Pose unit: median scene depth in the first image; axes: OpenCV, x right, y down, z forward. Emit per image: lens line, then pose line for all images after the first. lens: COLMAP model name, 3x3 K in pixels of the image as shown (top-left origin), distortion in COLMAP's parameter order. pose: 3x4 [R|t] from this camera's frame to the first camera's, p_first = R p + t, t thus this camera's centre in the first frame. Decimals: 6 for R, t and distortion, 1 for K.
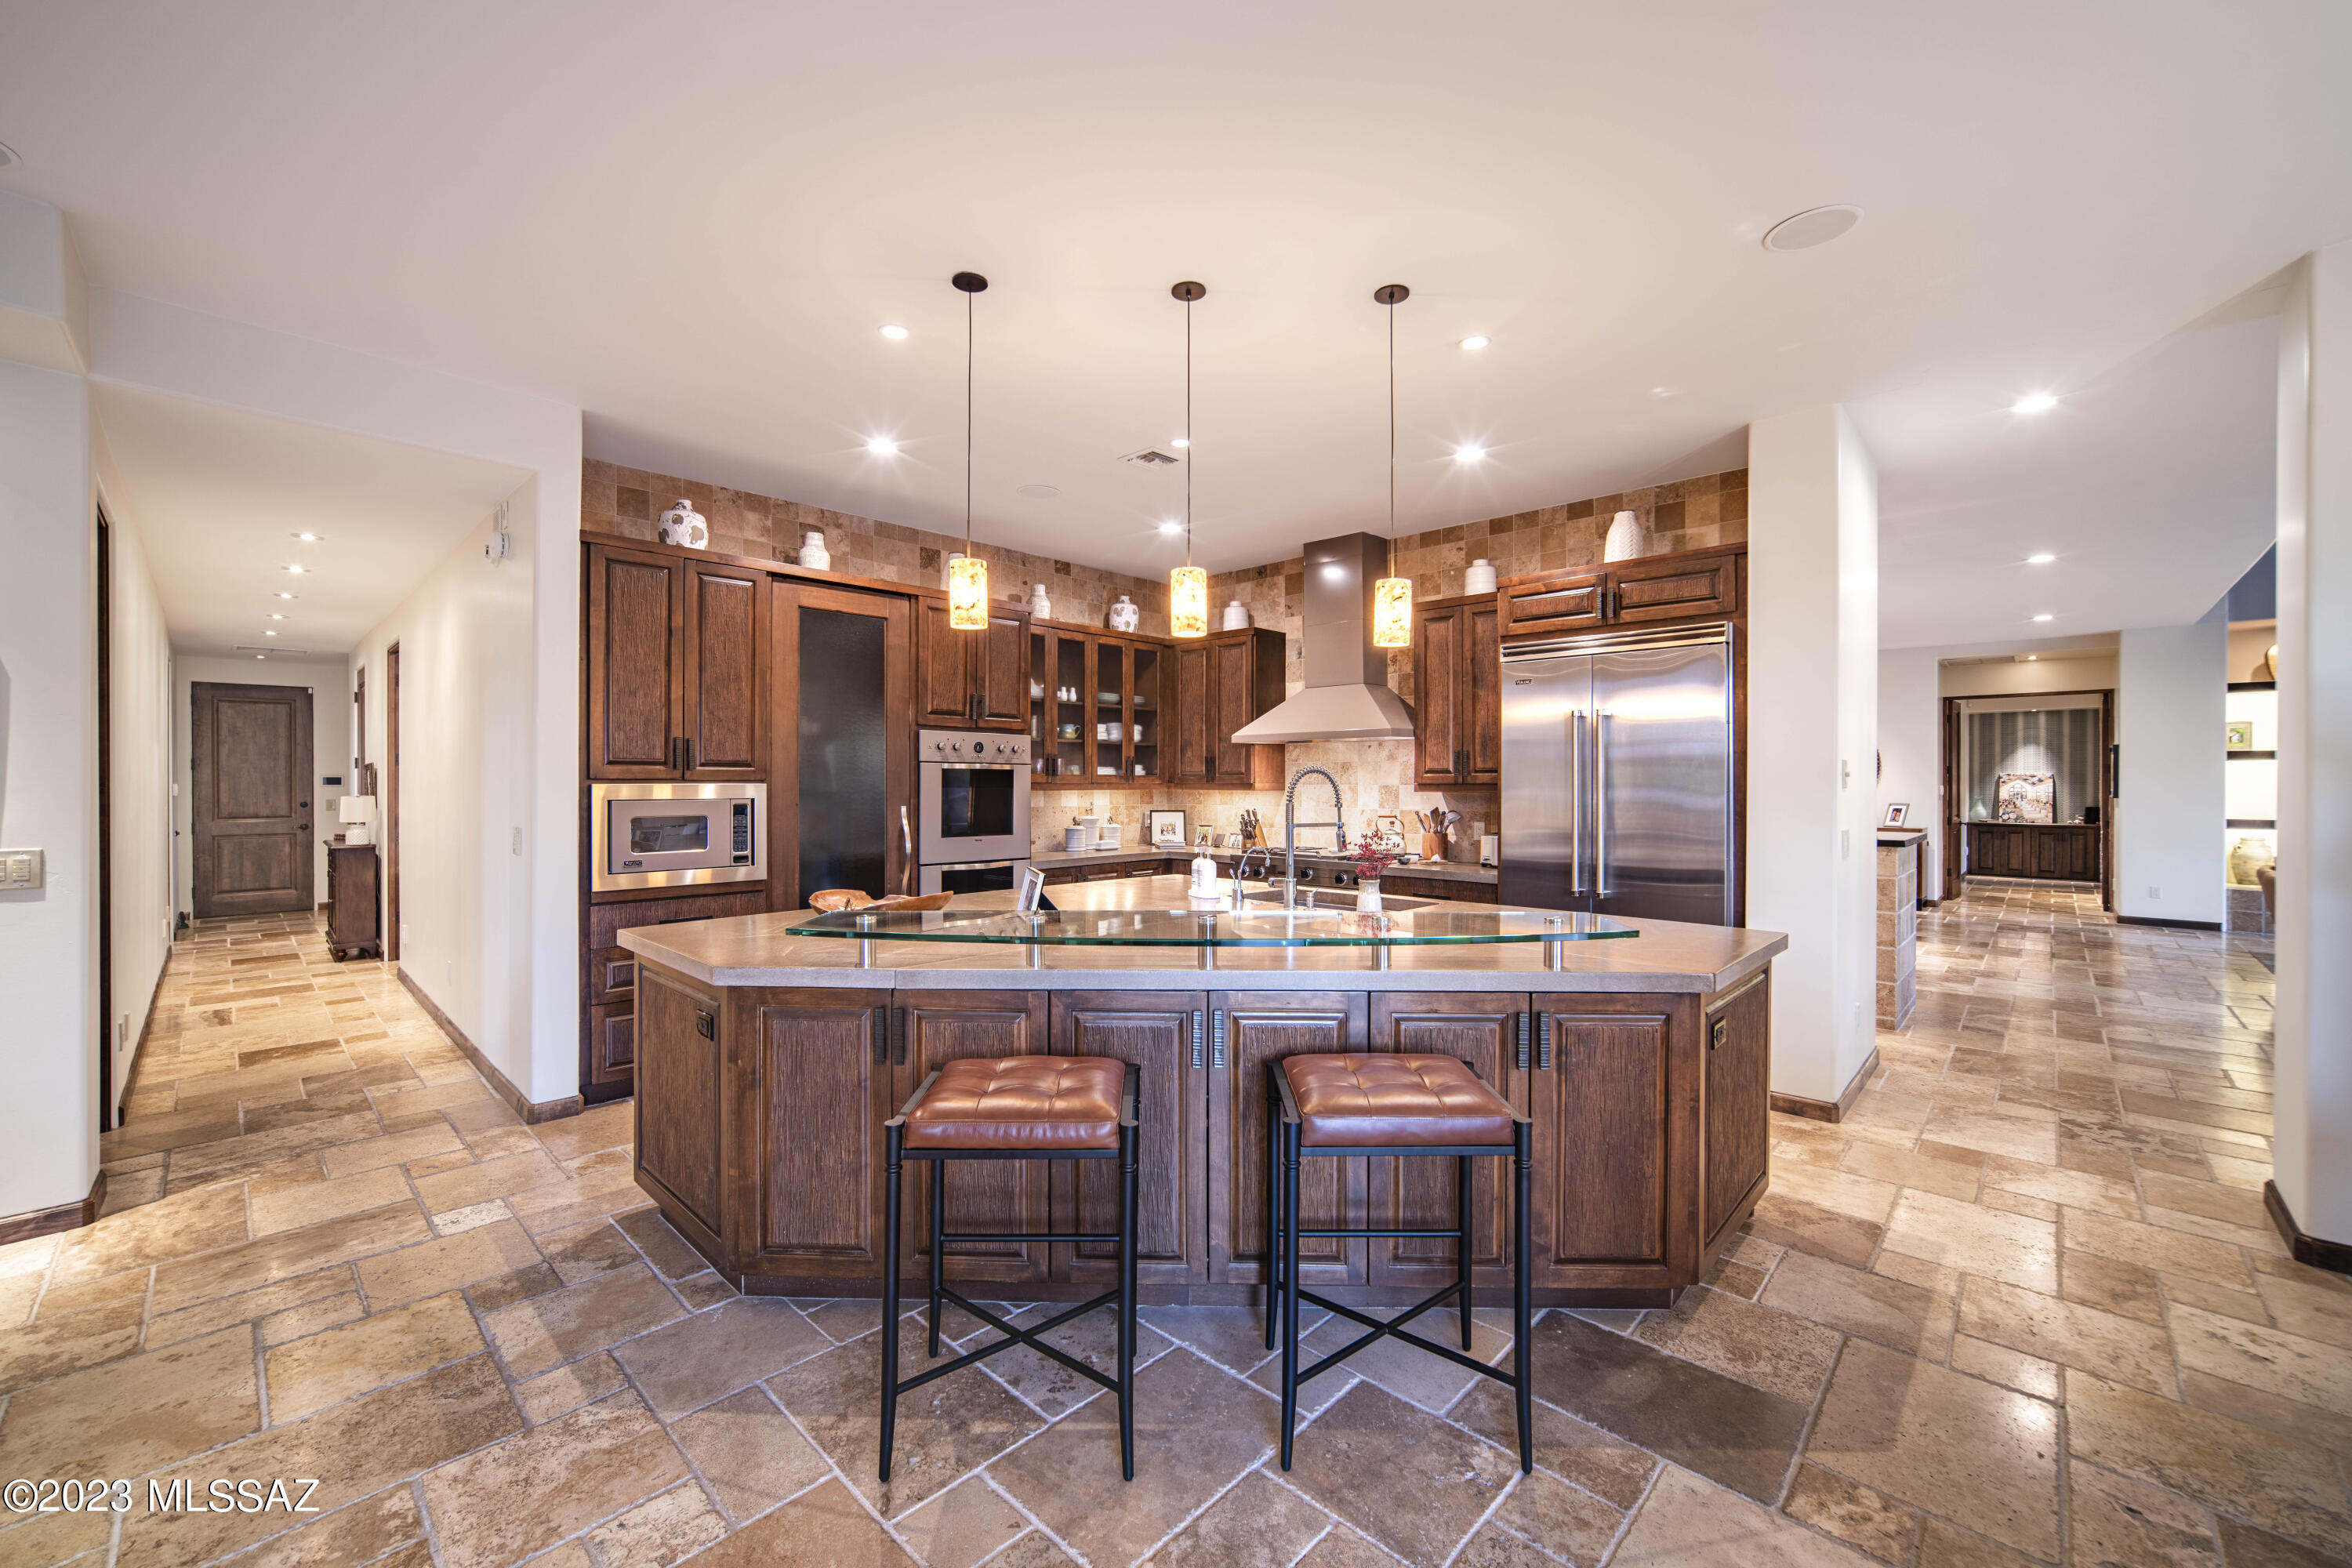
lens RADIAL K [[919.0, 0, 1172.3], [0, 919.0, 789.3], [0, 0, 1]] dist [-0.015383, 0.002712]
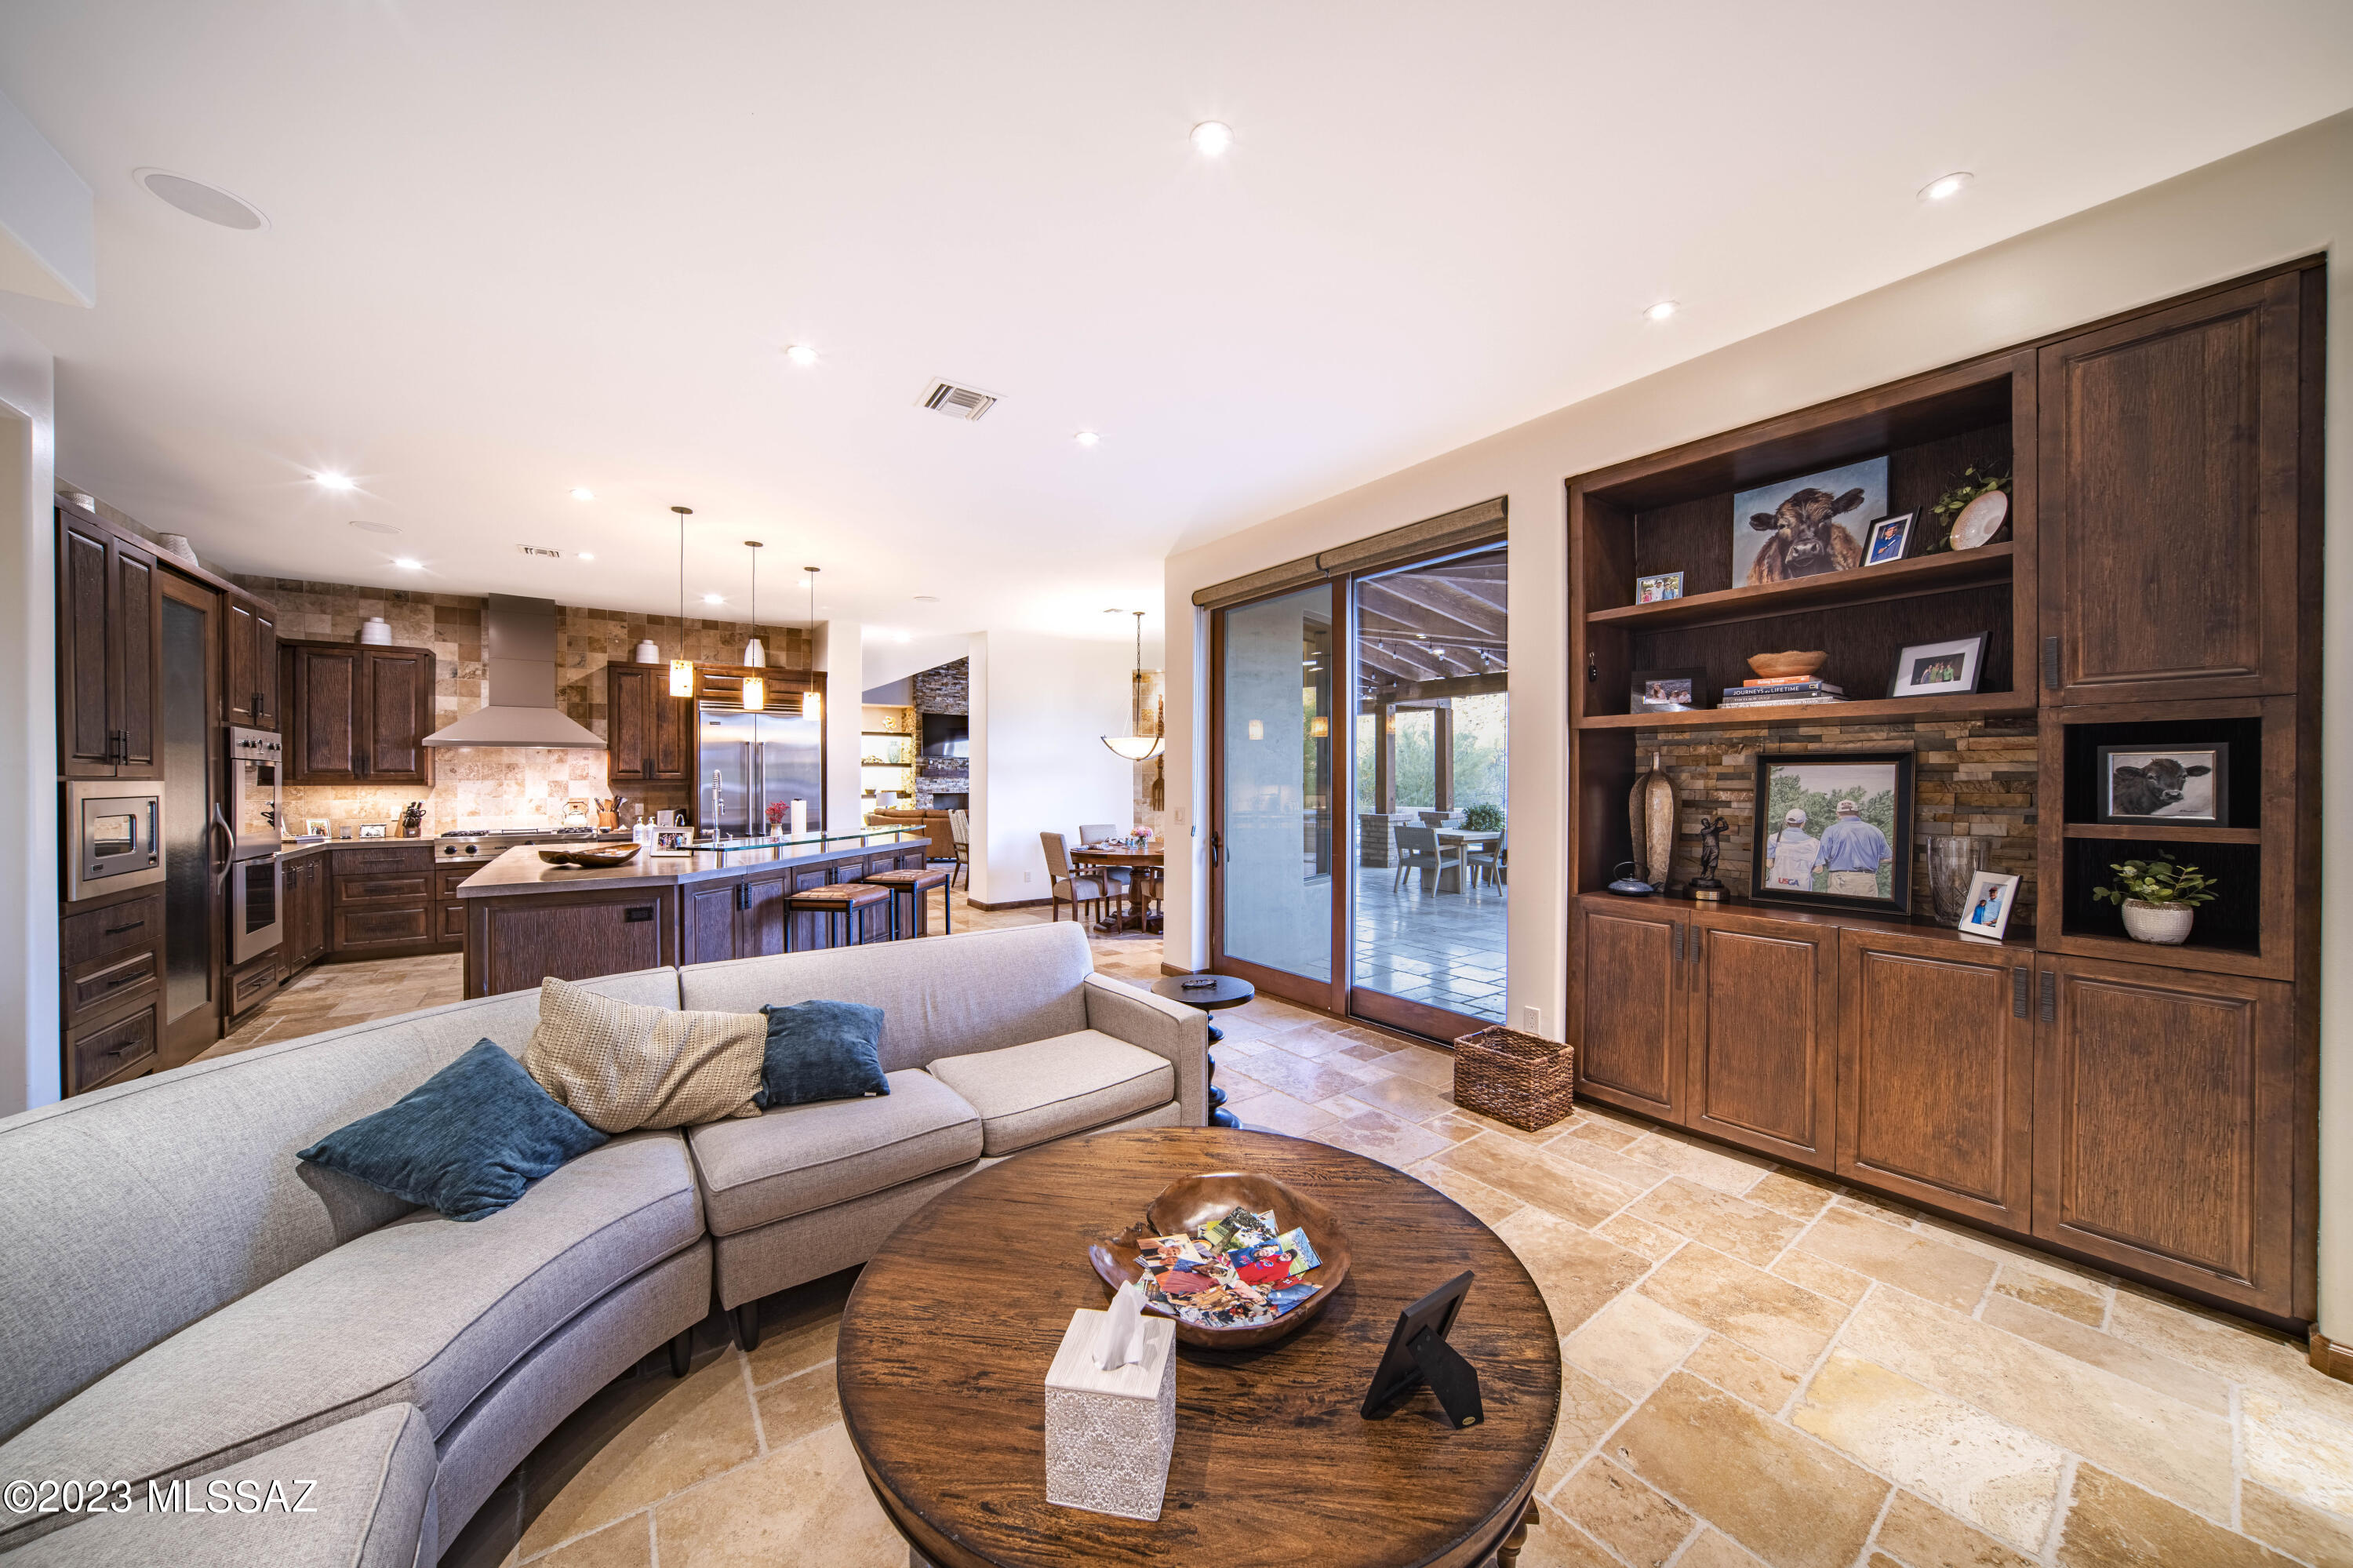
lens RADIAL K [[778.0, 0, 1174.2], [0, 778.0, 783.5], [0, 0, 1]] dist [0.007589, -0.000111]
pose [[0.178621, -0.006516, 0.983896, -0.821852], [0.006830, 0.999962, 0.005383, -0.000397], [-0.983894, 0.005759, 0.178659, -0.143376]]
